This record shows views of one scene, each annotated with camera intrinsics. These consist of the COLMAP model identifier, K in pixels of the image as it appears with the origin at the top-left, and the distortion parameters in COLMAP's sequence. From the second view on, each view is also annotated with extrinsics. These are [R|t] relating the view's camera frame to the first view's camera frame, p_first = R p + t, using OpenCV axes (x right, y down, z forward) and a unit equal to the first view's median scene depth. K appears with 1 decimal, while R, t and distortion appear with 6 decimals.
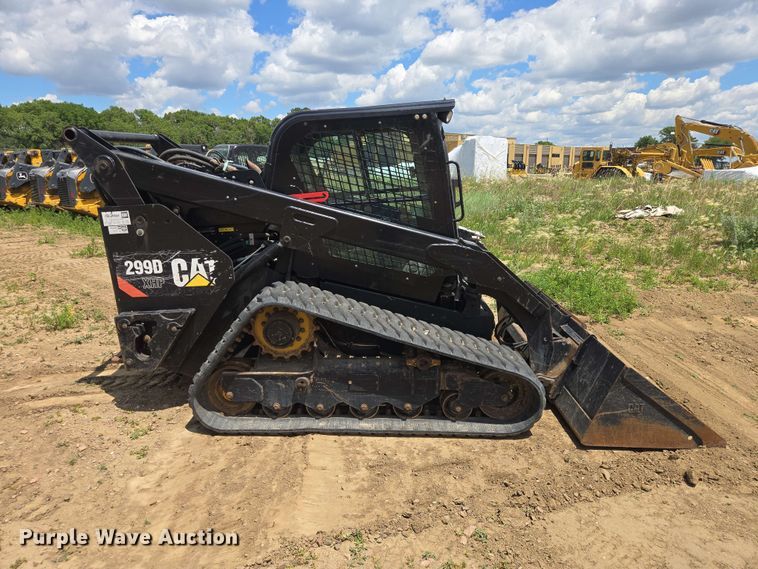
lens RADIAL K [[506.4, 0, 378.1], [0, 506.4, 287.0], [0, 0, 1]] dist [0.067143, -0.053747]
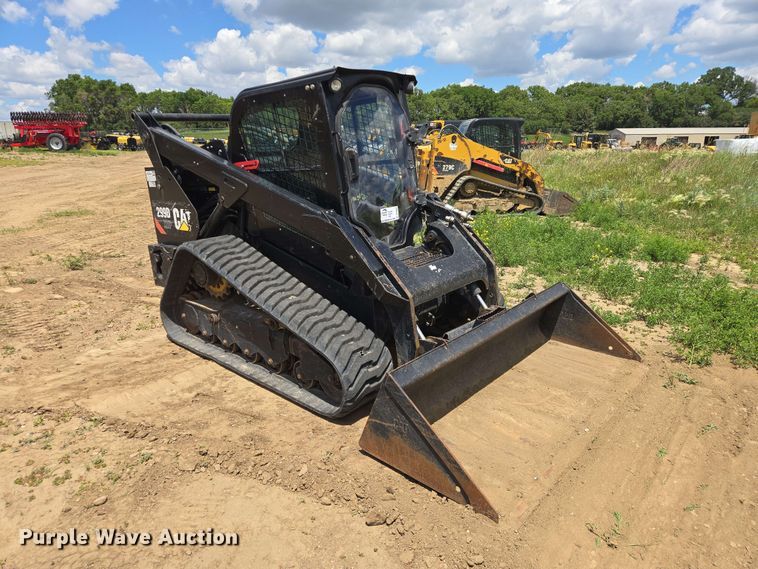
lens RADIAL K [[506.4, 0, 375.0], [0, 506.4, 286.7], [0, 0, 1]] dist [0.067143, -0.053747]
pose [[0.759050, 0.175738, -0.626864, 0.395527], [-0.147180, 0.984271, 0.097720, -0.027302], [0.634177, 0.018087, 0.772976, 0.134008]]
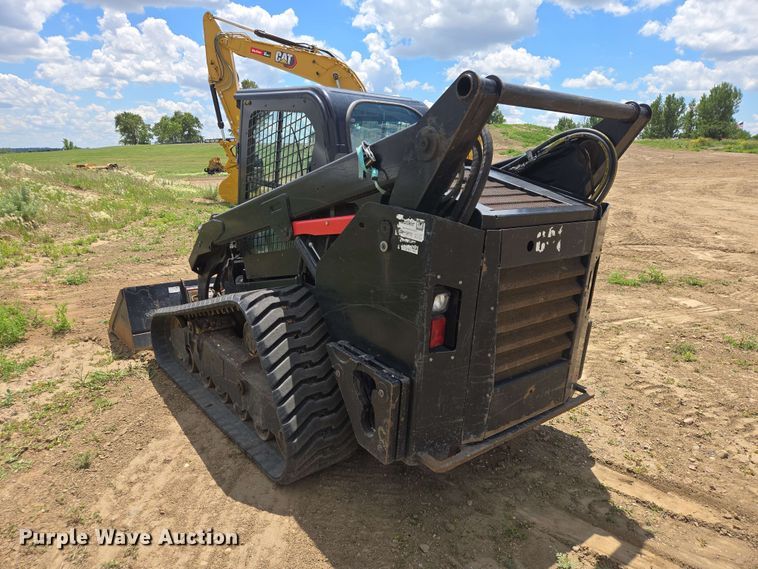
lens RADIAL K [[506.4, 0, 368.8], [0, 506.4, 285.1], [0, 0, 1]] dist [0.067143, -0.053747]
pose [[-0.637536, -0.189317, 0.746797, -0.416104], [0.174667, 0.908579, 0.379442, -0.185144], [-0.750359, 0.372349, -0.546184, 0.792720]]
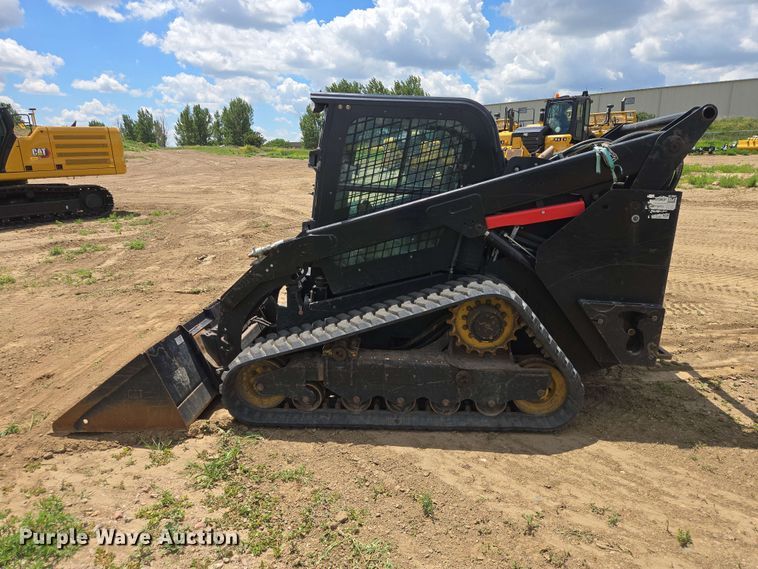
lens RADIAL K [[506.4, 0, 377.1], [0, 506.4, 284.7], [0, 0, 1]] dist [0.067143, -0.053747]
pose [[-0.998759, 0.007132, 0.049287, -0.009381], [0.028884, 0.889178, 0.456650, -0.243311], [-0.040568, 0.457507, -0.888280, 1.025557]]
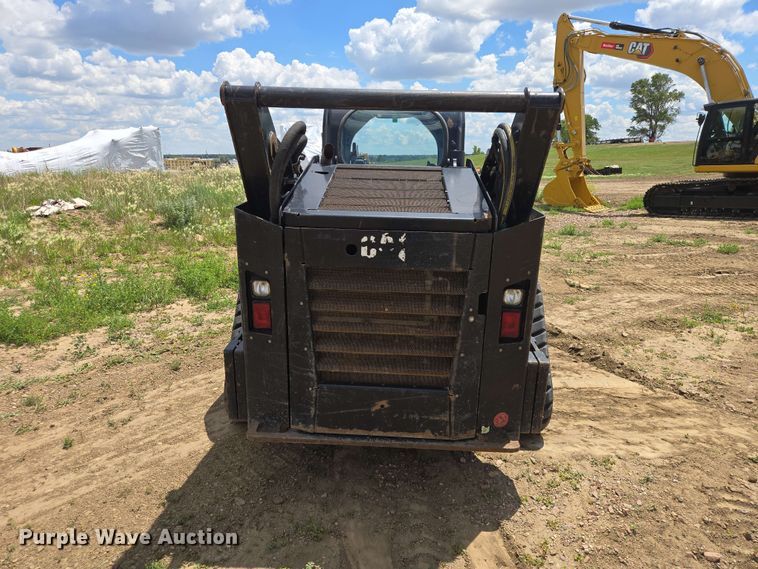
lens RADIAL K [[506.4, 0, 376.0], [0, 506.4, 283.9], [0, 0, 1]] dist [0.067143, -0.053747]
pose [[0.026116, -0.237416, 0.971057, -0.534796], [0.230627, 0.946615, 0.225237, -0.119330], [-0.972692, 0.218069, 0.079477, 0.517453]]
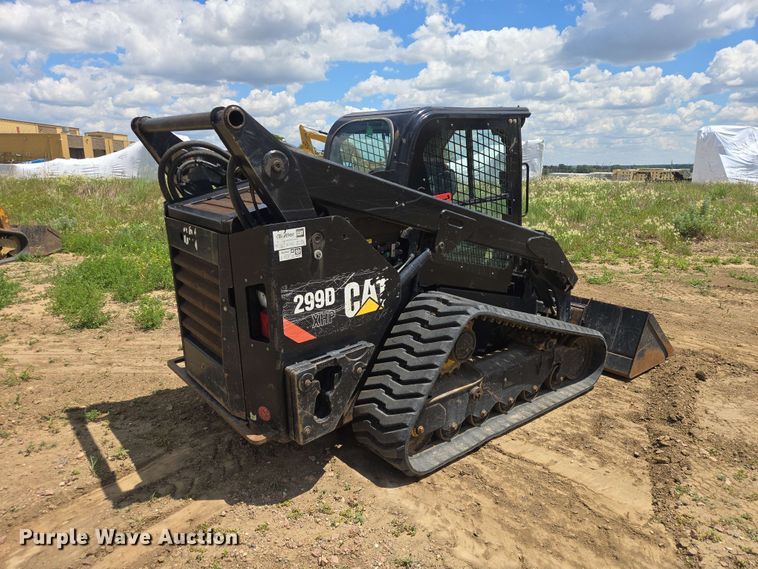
lens RADIAL K [[506.4, 0, 374.6], [0, 506.4, 286.8], [0, 0, 1]] dist [0.067143, -0.053747]
pose [[0.756349, -0.142227, 0.638520, -0.389269], [0.142940, 0.988424, 0.050850, -0.037601], [-0.638361, 0.052810, 0.767924, 0.165931]]
